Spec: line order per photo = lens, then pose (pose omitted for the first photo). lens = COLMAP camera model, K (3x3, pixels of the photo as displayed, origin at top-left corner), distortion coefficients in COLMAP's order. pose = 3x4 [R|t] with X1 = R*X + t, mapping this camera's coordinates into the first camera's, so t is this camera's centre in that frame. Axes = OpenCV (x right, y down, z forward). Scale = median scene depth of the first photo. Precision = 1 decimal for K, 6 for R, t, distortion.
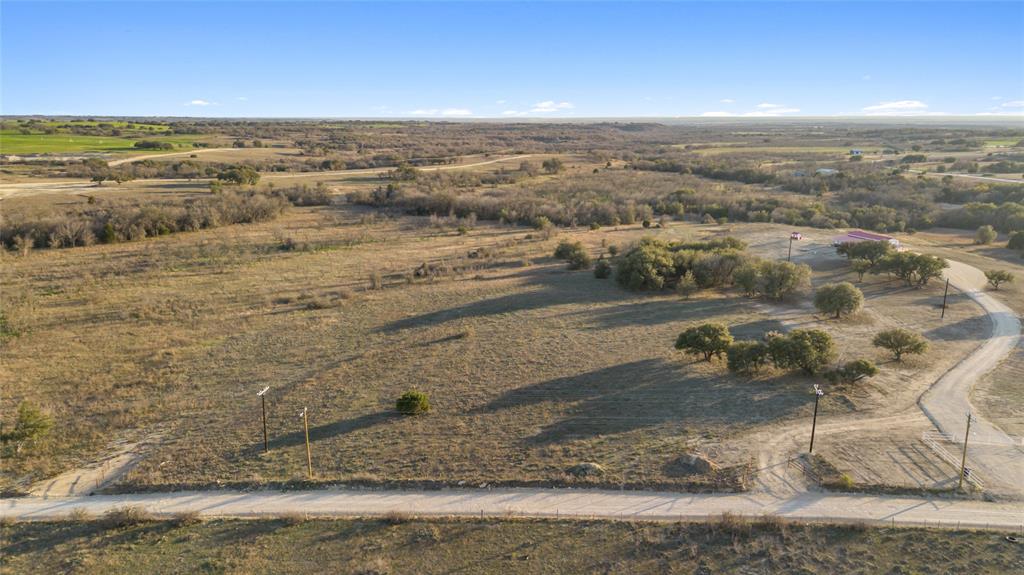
lens RADIAL K [[717.5, 0, 518.1], [0, 717.5, 288.5], [0, 0, 1]] dist [0.076171, -0.079028]
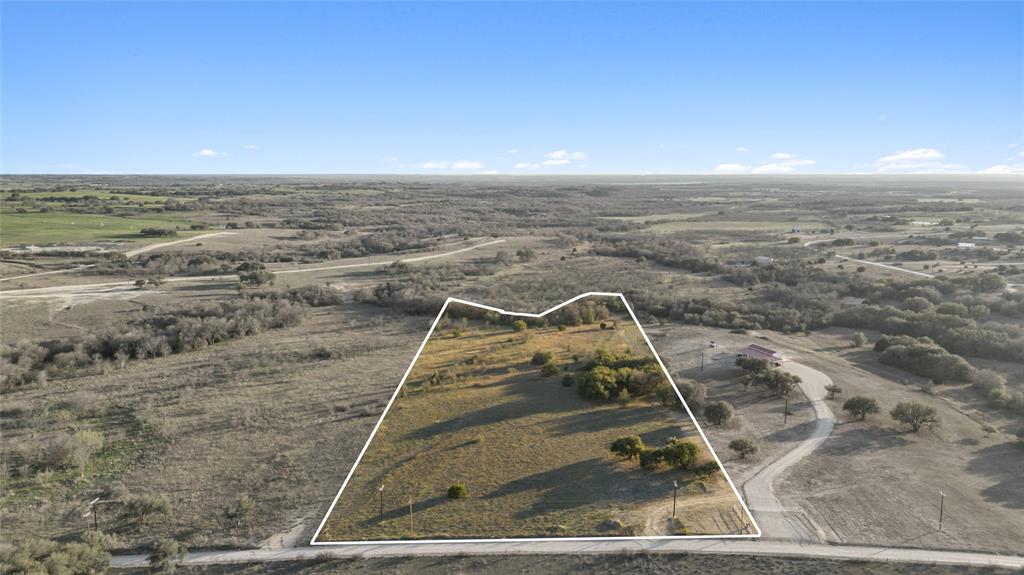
lens RADIAL K [[717.5, 0, 518.1], [0, 717.5, 288.5], [0, 0, 1]] dist [0.076171, -0.079028]
pose [[0.999107, -0.004729, 0.041978, -0.028074], [0.007912, 0.997078, -0.075979, -0.078879], [-0.041496, 0.076244, 0.996225, -0.315095]]
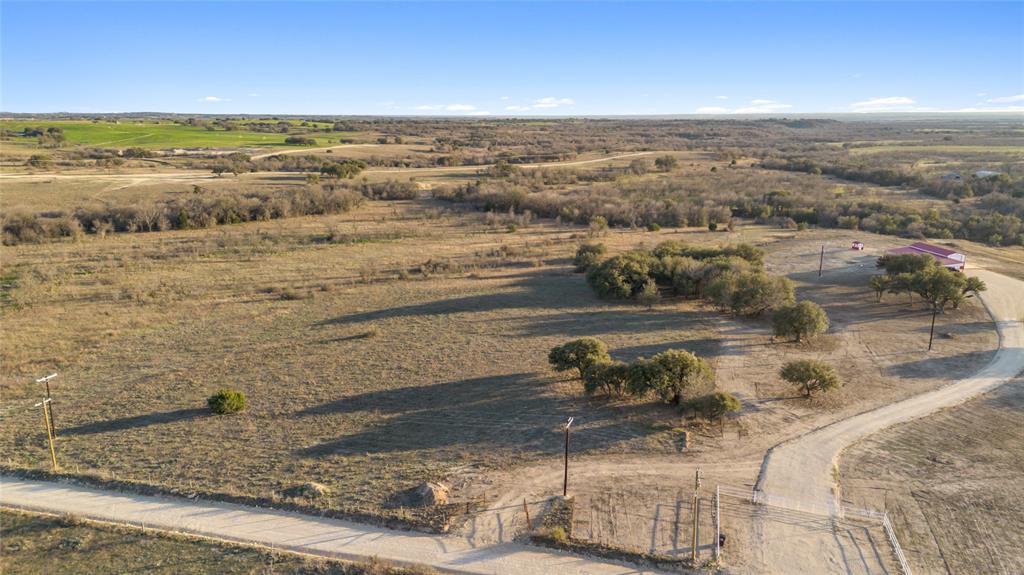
lens RADIAL K [[717.5, 0, 518.1], [0, 717.5, 288.5], [0, 0, 1]] dist [0.076171, -0.079028]
pose [[0.975619, 0.049432, -0.213833, 0.177589], [-0.048689, 0.998776, 0.008743, -0.008480], [0.214003, 0.001882, 0.976831, 0.051600]]
